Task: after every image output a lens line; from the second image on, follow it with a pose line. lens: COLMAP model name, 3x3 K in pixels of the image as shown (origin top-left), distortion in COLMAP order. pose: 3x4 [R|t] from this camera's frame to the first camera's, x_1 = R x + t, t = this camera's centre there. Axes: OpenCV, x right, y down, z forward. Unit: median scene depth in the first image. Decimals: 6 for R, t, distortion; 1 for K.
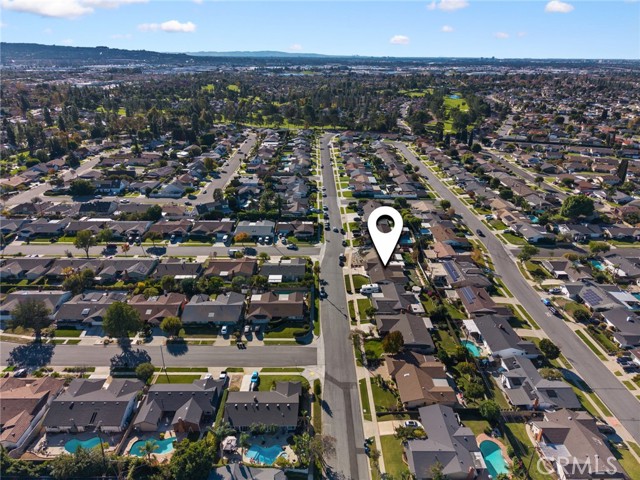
lens RADIAL K [[420.2, 0, 320.0], [0, 420.2, 240.0], [0, 0, 1]] dist [0.002879, 0.000745]
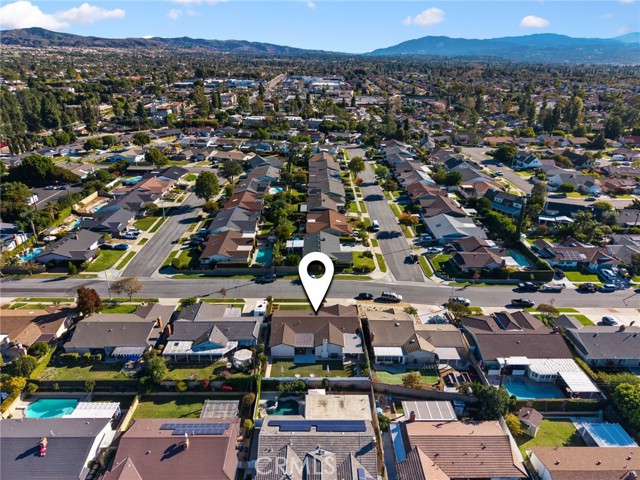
lens RADIAL K [[420.2, 0, 320.0], [0, 420.2, 240.0], [0, 0, 1]] dist [0.002879, 0.000745]
pose [[0.002968, 0.382835, -0.923812, 0.561342], [-0.398576, 0.847717, 0.350019, -0.189484], [0.917130, 0.367171, 0.155105, 0.826891]]
